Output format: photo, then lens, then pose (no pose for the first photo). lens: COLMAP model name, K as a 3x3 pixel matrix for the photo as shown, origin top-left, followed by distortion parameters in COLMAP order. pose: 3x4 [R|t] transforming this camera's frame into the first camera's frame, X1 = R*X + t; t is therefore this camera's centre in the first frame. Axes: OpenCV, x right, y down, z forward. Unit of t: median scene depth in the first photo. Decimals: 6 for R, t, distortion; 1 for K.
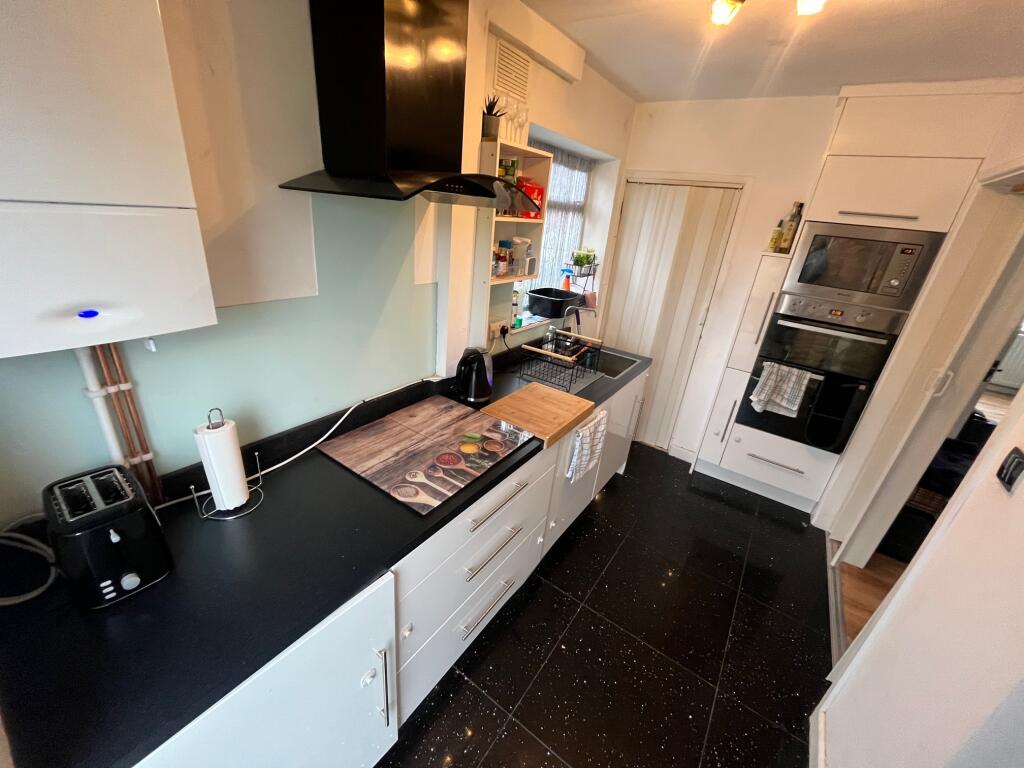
lens RADIAL K [[414.7, 0, 505.3], [0, 414.7, 385.4], [0, 0, 1]] dist [-0.000505, -0.000088]
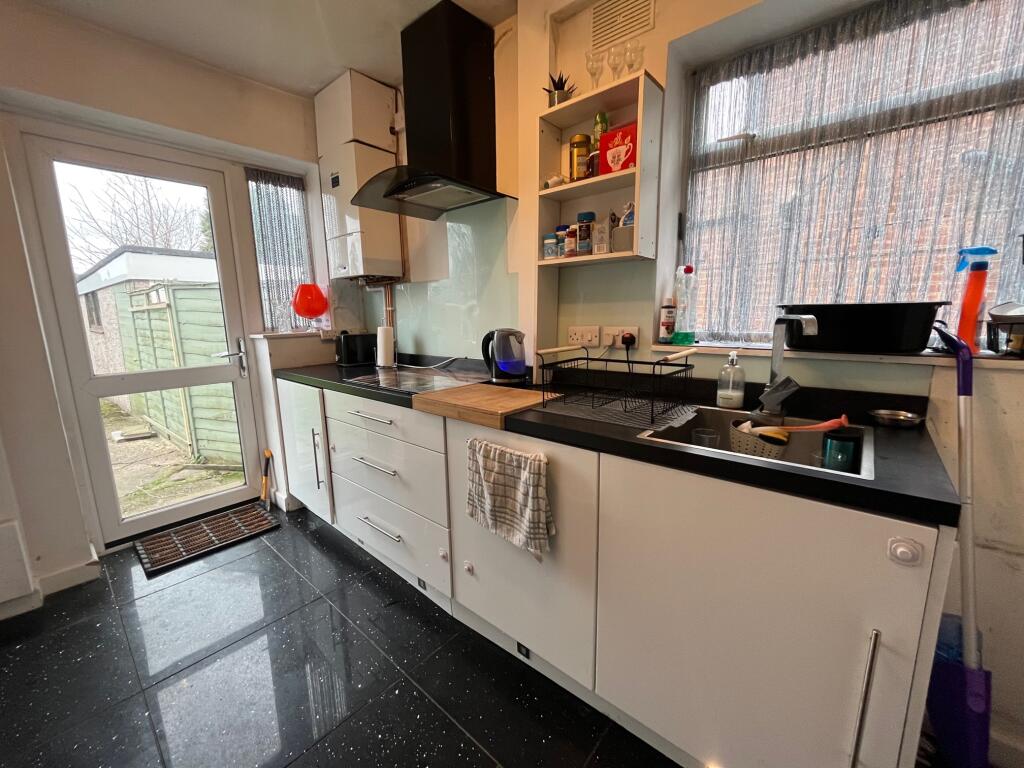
lens RADIAL K [[414.7, 0, 505.3], [0, 414.7, 385.4], [0, 0, 1]] dist [-0.000505, -0.000088]
pose [[-0.102595, 0.085873, -0.991010, 0.786813], [-0.387988, 0.913903, 0.119358, -0.067574], [0.915937, 0.396745, -0.060444, 0.949246]]
